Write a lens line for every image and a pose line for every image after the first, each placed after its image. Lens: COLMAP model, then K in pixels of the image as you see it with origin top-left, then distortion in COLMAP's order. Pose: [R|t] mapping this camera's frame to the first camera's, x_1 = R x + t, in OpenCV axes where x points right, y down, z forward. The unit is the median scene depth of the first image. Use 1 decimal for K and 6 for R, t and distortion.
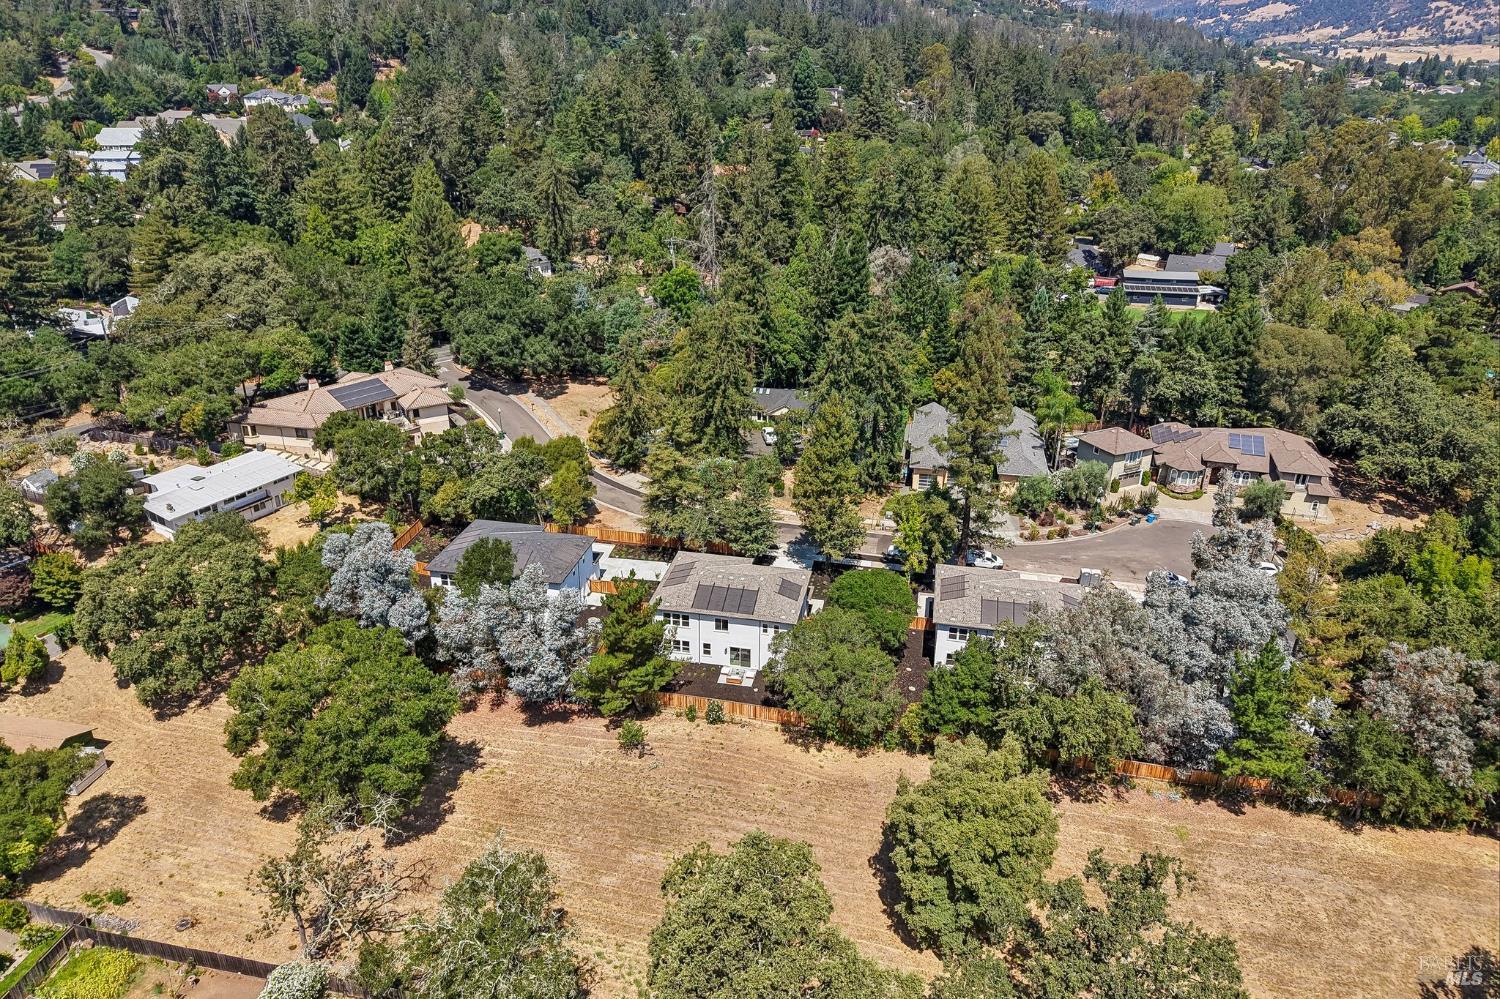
lens RADIAL K [[1009.2, 0, 746.9], [0, 1009.2, 493.0], [0, 0, 1]] dist [0.032067, -0.027961]
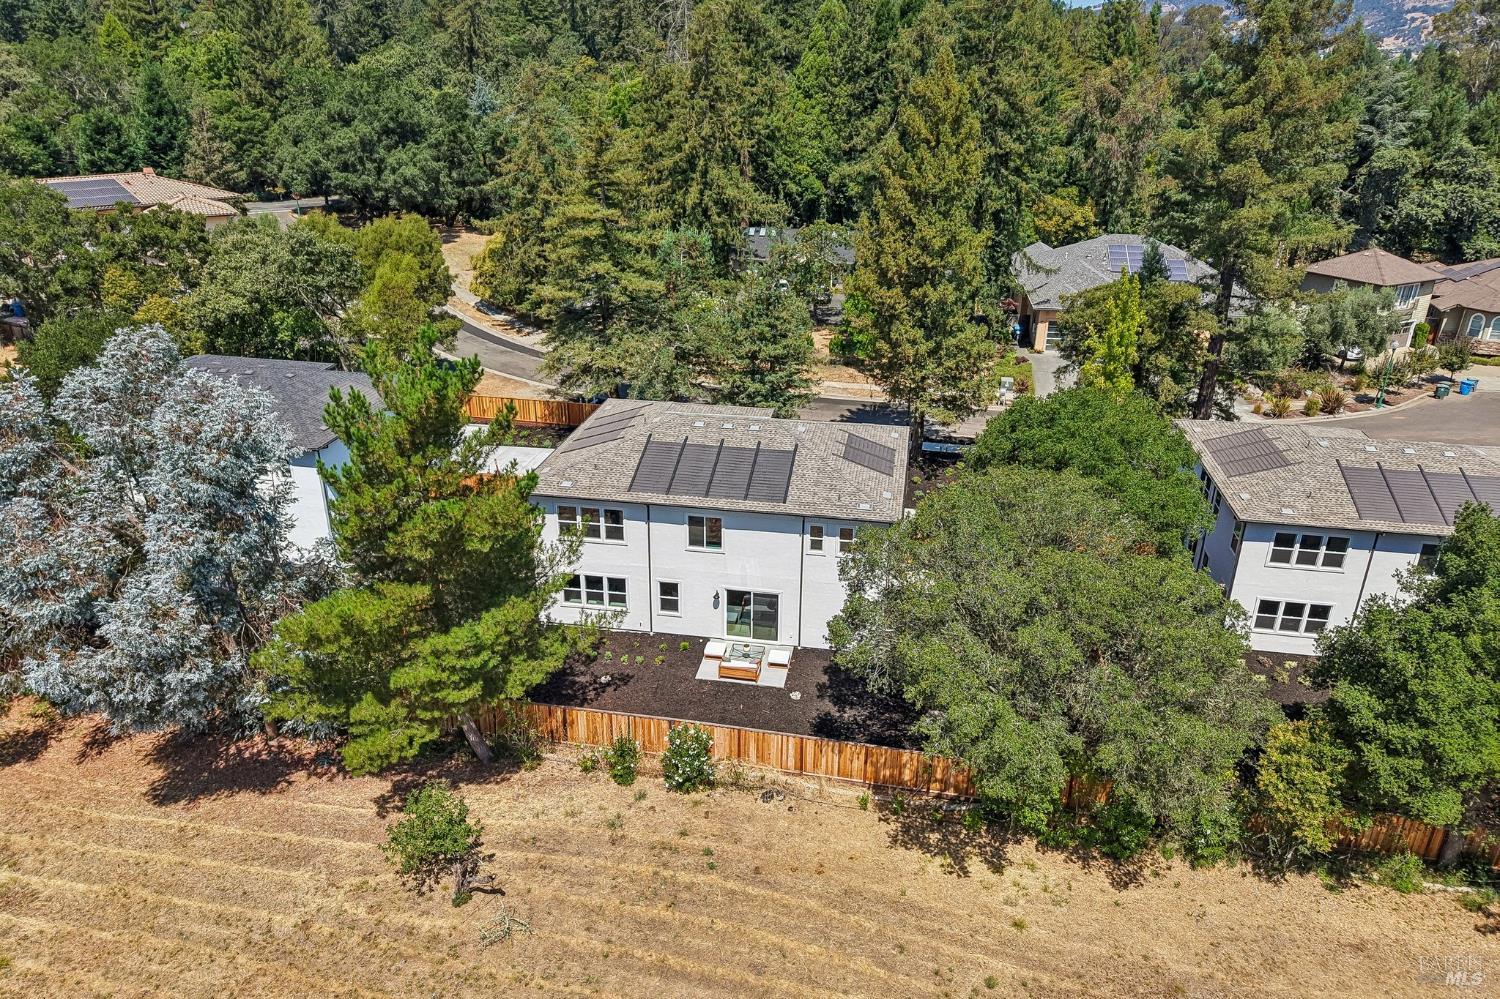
lens RADIAL K [[1009.5, 0, 747.9], [0, 1009.5, 502.8], [0, 0, 1]] dist [-0.003195, 0.002892]
pose [[0.999747, -0.009864, 0.020197, -0.012045], [0.010119, 0.999869, -0.012600, 0.093655], [-0.020070, 0.012801, 0.999717, 0.456306]]
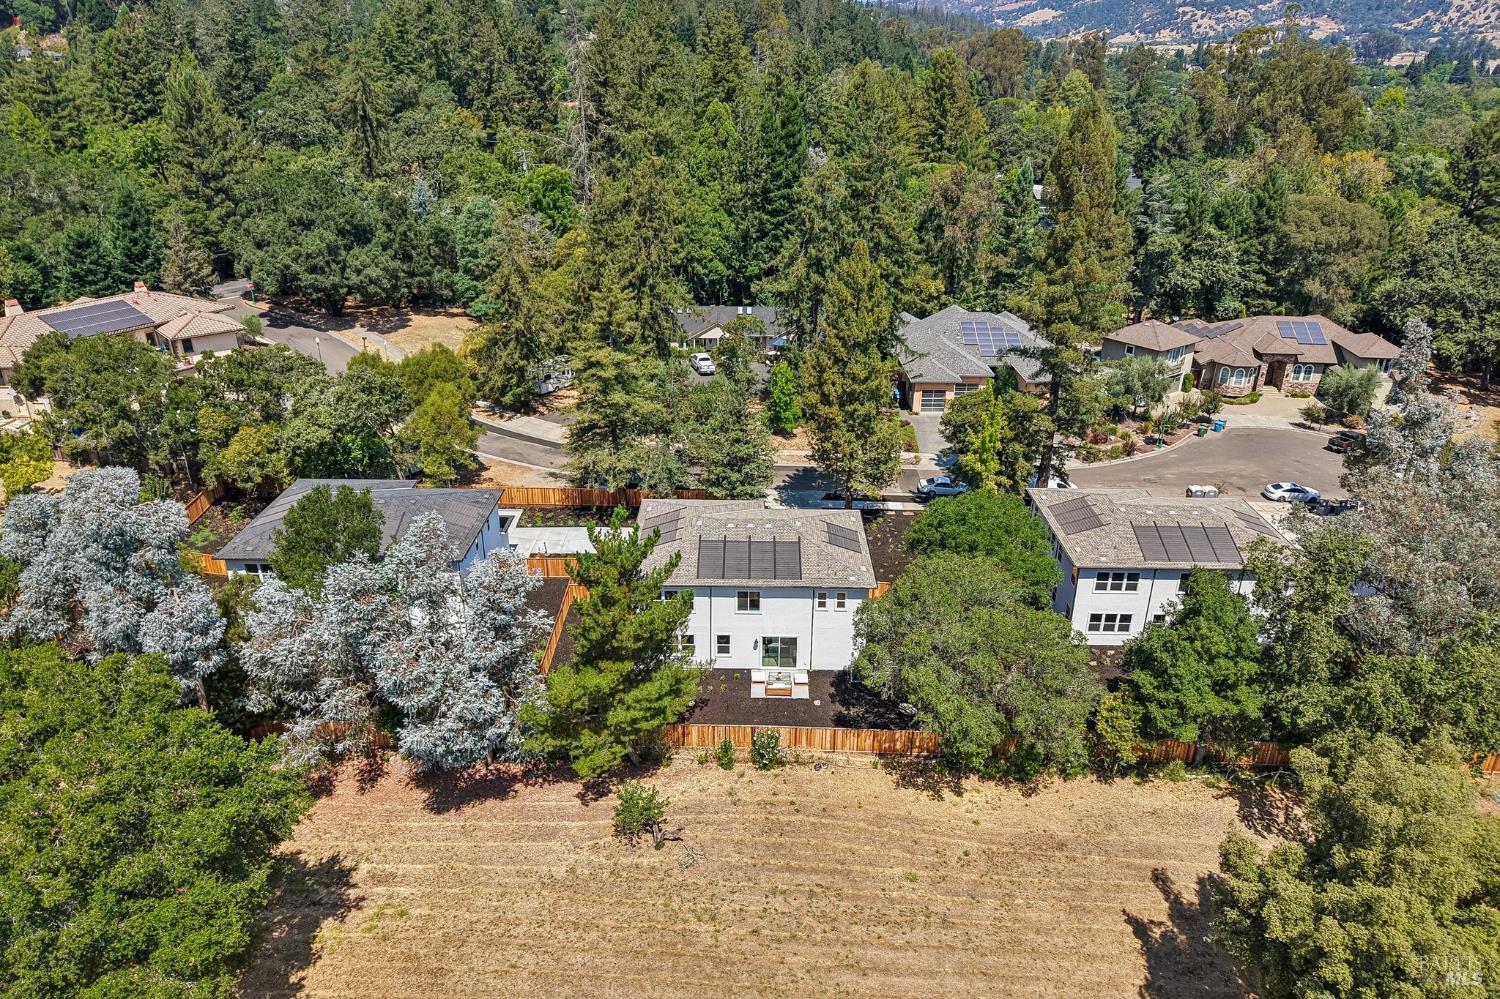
lens RADIAL K [[1010.5, 0, 747.3], [0, 1010.5, 497.6], [0, 0, 1]] dist [0.004016, 0.000475]
pose [[0.982354, -0.075518, 0.171109, -0.093335], [0.076241, 0.997087, 0.002347, 0.050725], [-0.170787, 0.010740, 0.985249, 0.305250]]
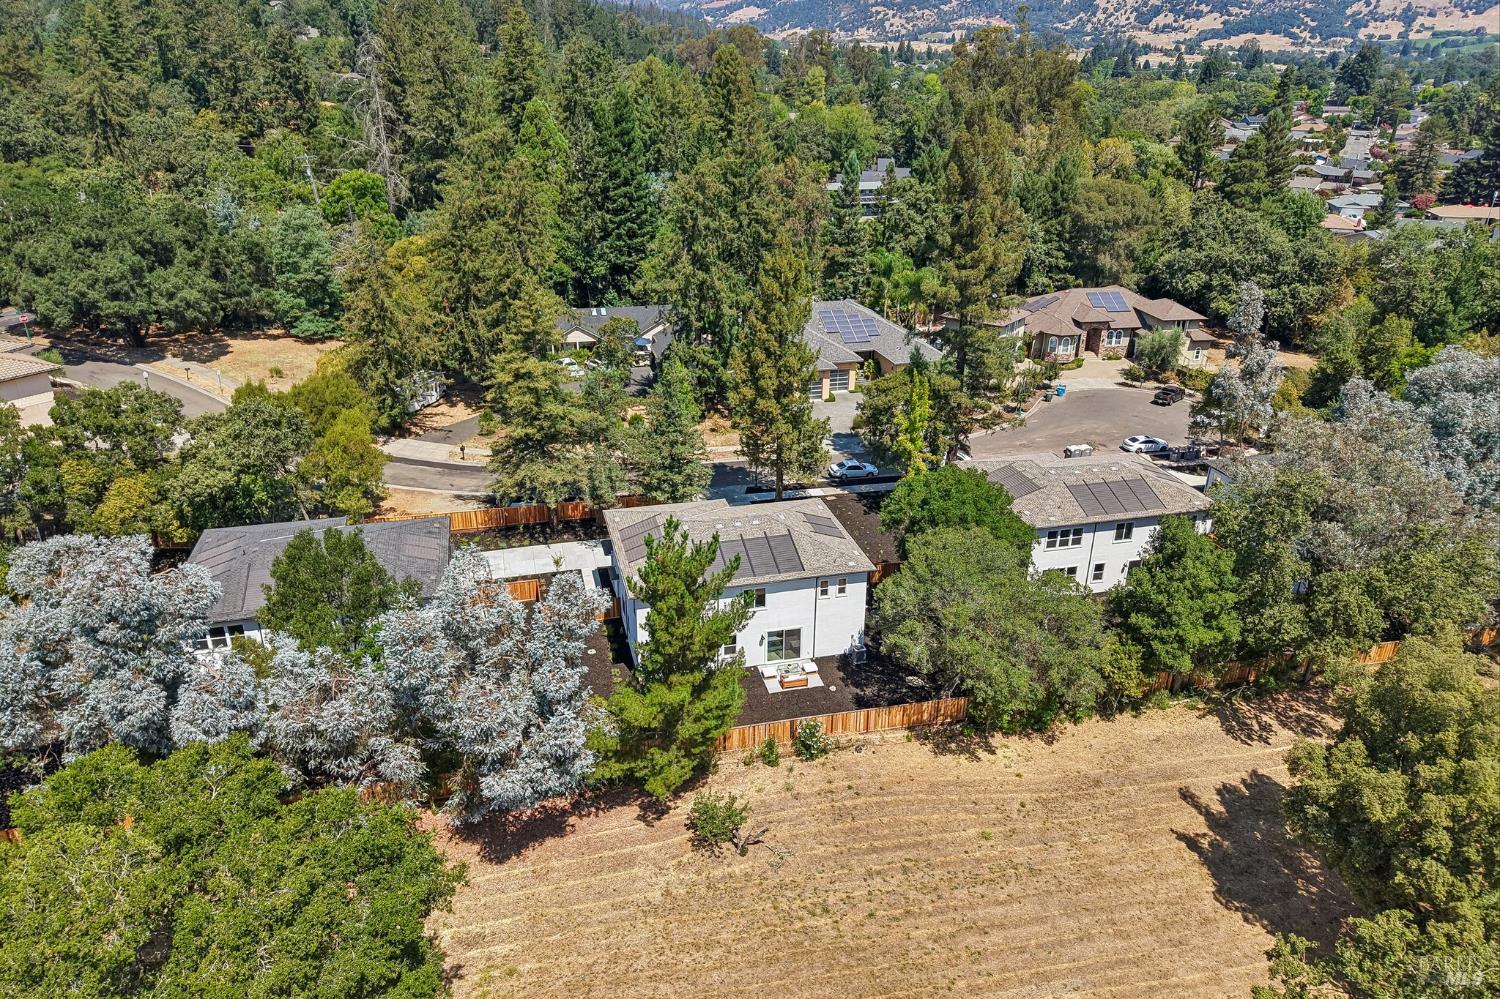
lens RADIAL K [[1010.0, 0, 748.3], [0, 1010.0, 498.0], [0, 0, 1]] dist [0.002838, 0.000171]
pose [[0.900543, -0.176331, 0.397404, -0.193527], [0.176435, 0.983630, 0.036632, 0.036595], [-0.397358, 0.037128, 0.916912, 0.335014]]
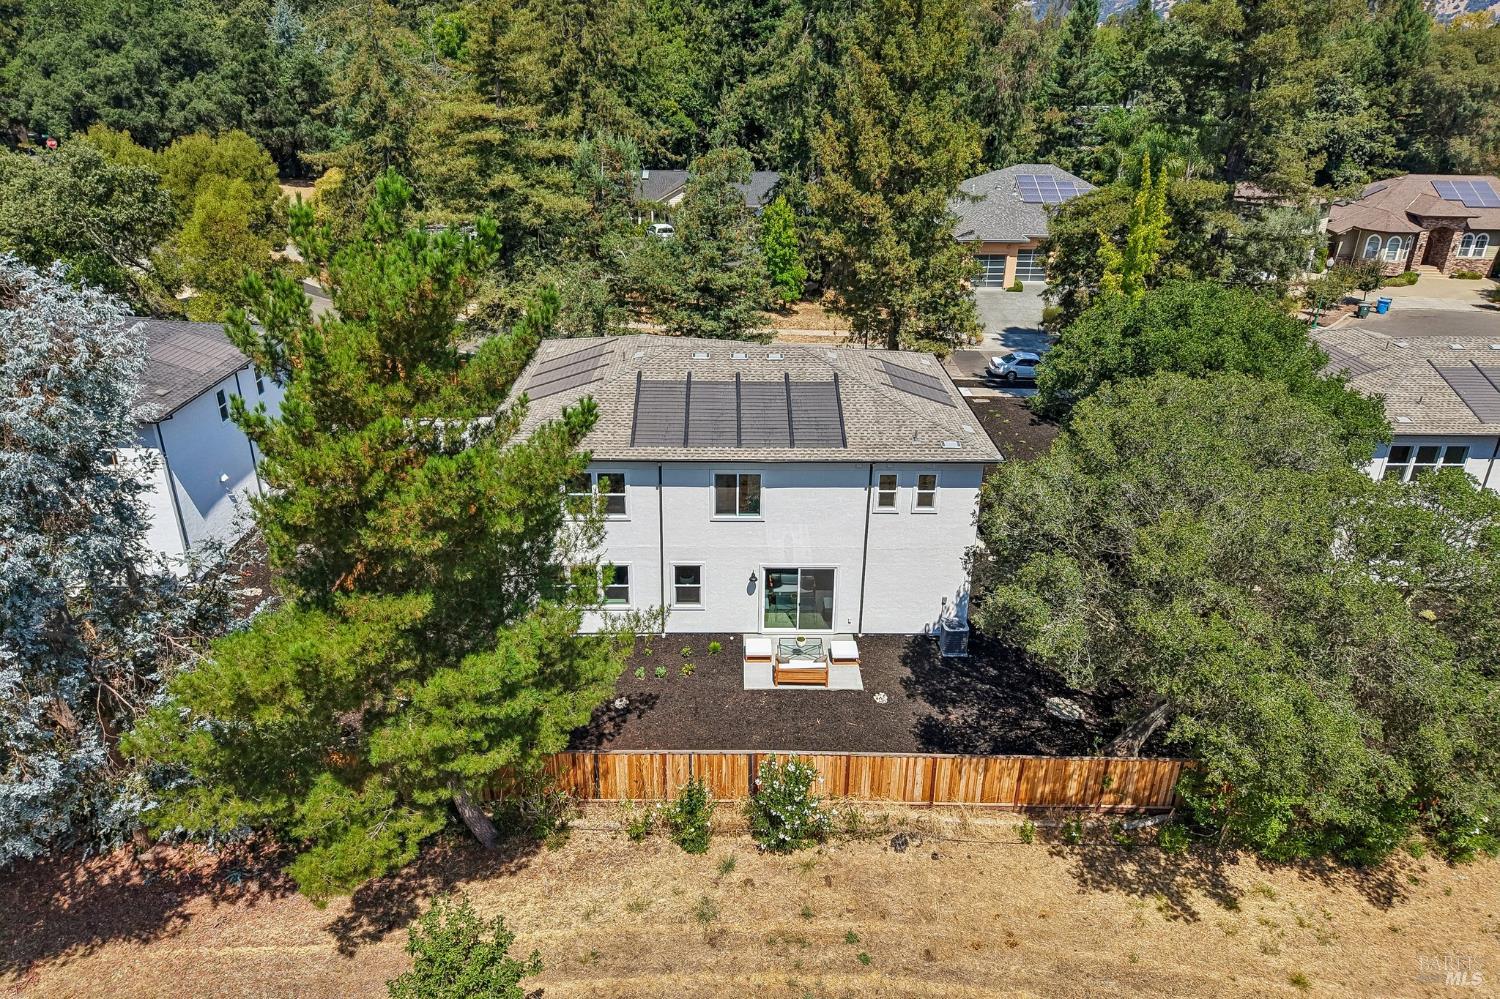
lens RADIAL K [[1010.8, 0, 748.9], [0, 1010.8, 503.3], [0, 0, 1]] dist [-0.007146, 0.004115]
pose [[0.976884, -0.084352, 0.196423, -0.060040], [0.083211, 0.996433, 0.014071, 0.097547], [-0.196910, 0.002599, 0.980418, 0.534104]]
